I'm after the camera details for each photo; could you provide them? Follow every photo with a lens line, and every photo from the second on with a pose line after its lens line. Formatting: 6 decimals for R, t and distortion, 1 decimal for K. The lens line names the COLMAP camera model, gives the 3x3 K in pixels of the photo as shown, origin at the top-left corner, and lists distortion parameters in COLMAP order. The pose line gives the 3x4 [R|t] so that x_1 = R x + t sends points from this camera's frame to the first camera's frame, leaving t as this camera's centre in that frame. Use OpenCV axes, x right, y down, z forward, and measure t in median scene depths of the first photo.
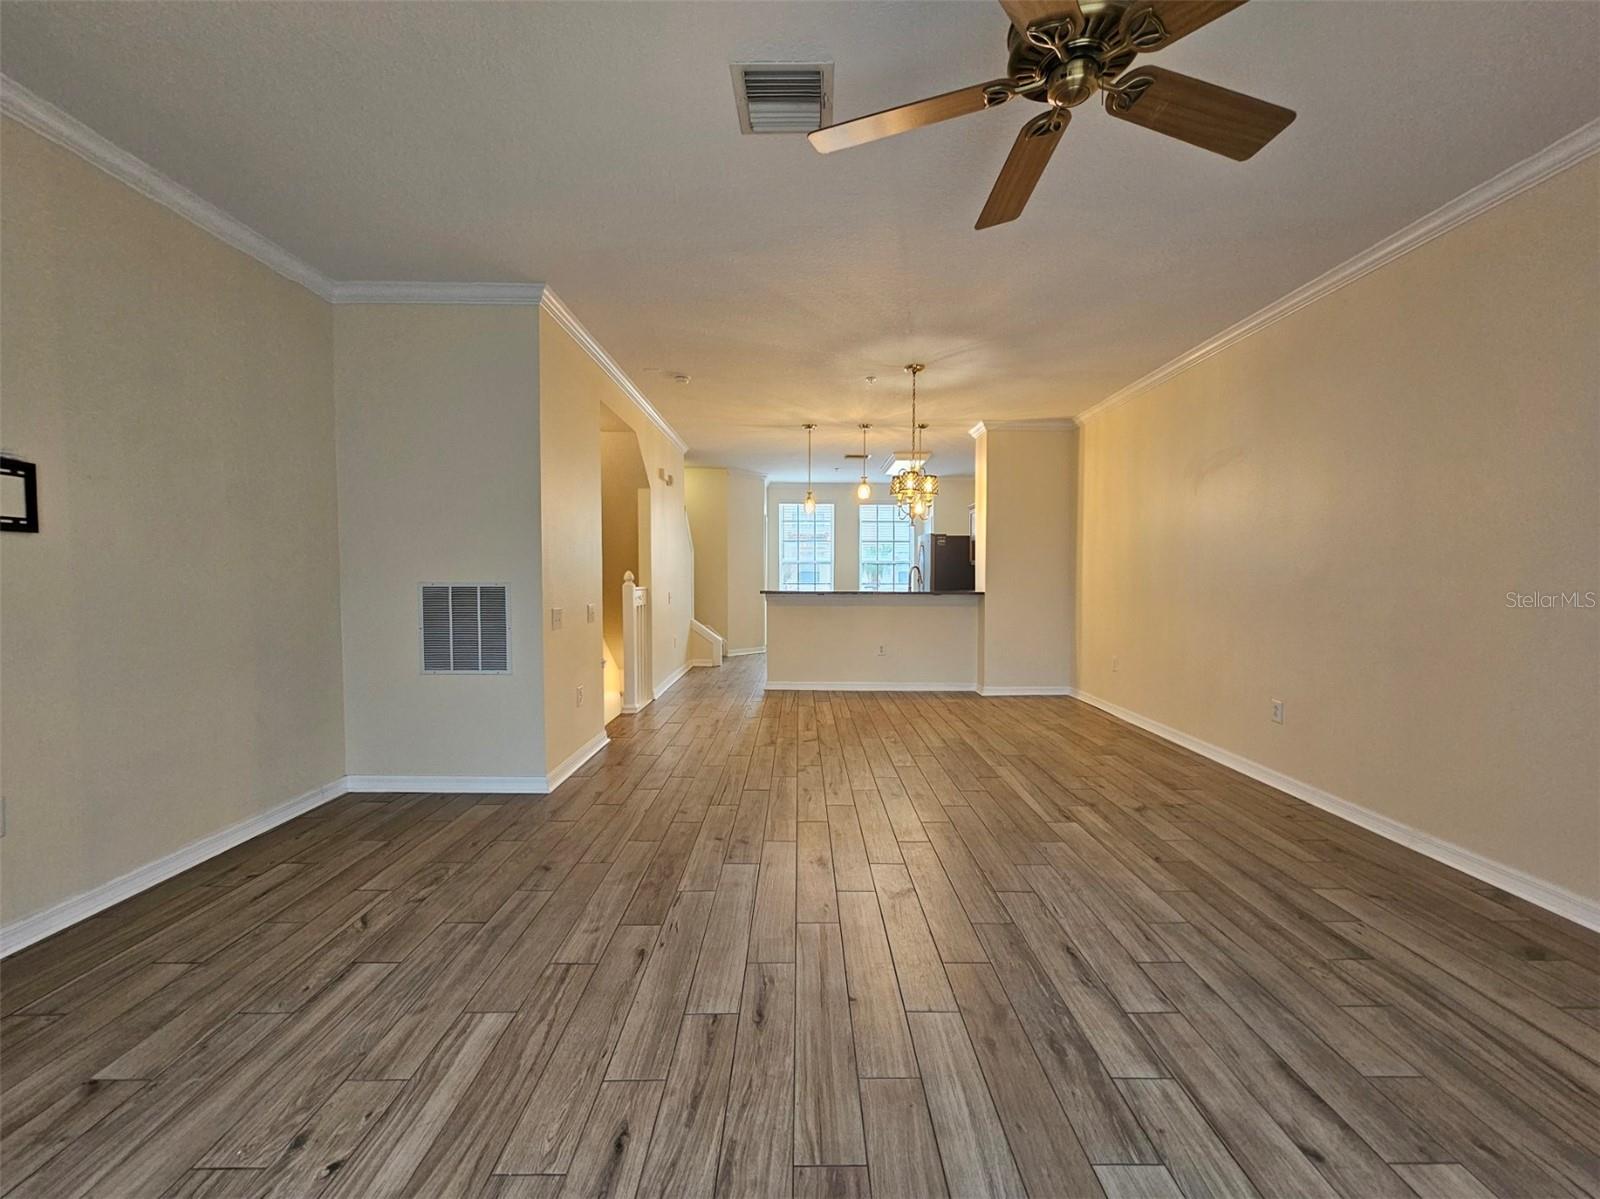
lens RADIAL K [[653.3, 0, 804.9], [0, 653.3, 600.3], [0, 0, 1]] dist [0.002496, -0.000990]
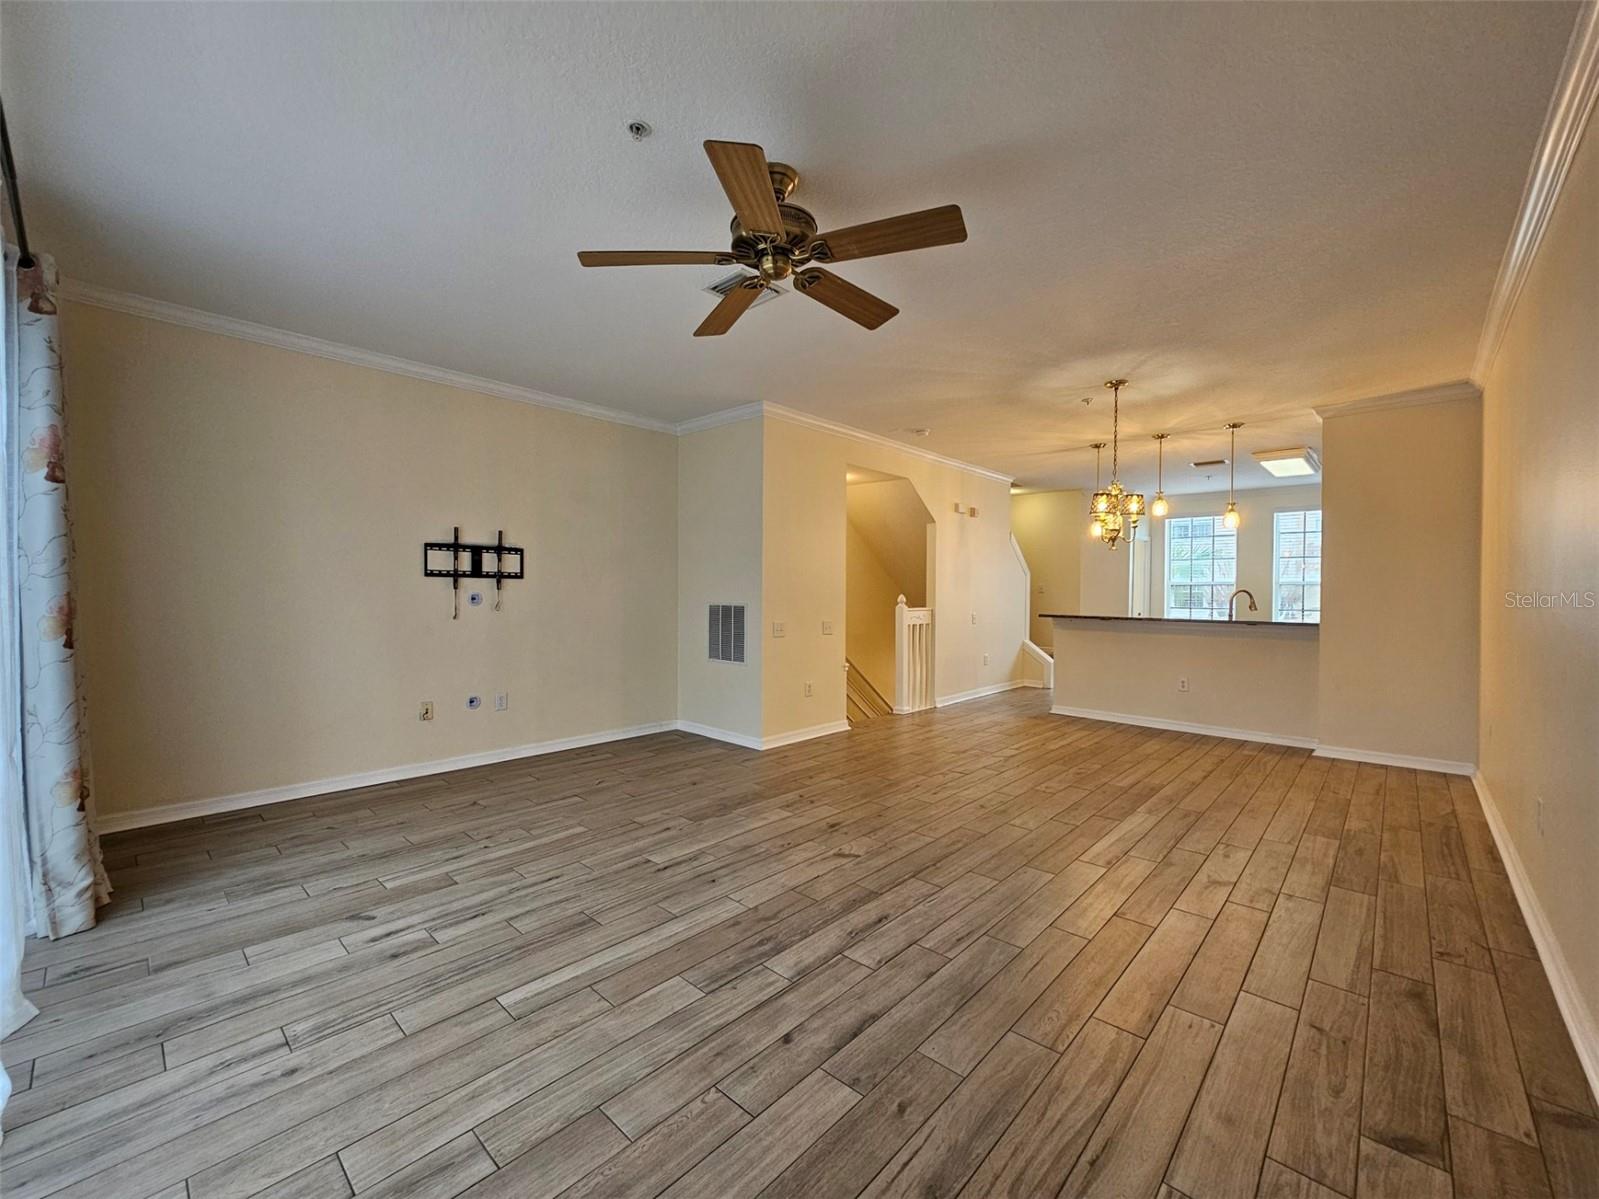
lens RADIAL K [[650.3, 0, 799.5], [0, 650.3, 599.5], [0, 0, 1]] dist [0.000491, 0.000160]
pose [[0.730148, 0.010416, -0.683210, 0.804492], [-0.032274, 0.999294, -0.019257, -0.014079], [0.682527, 0.036111, 0.729968, 0.005985]]
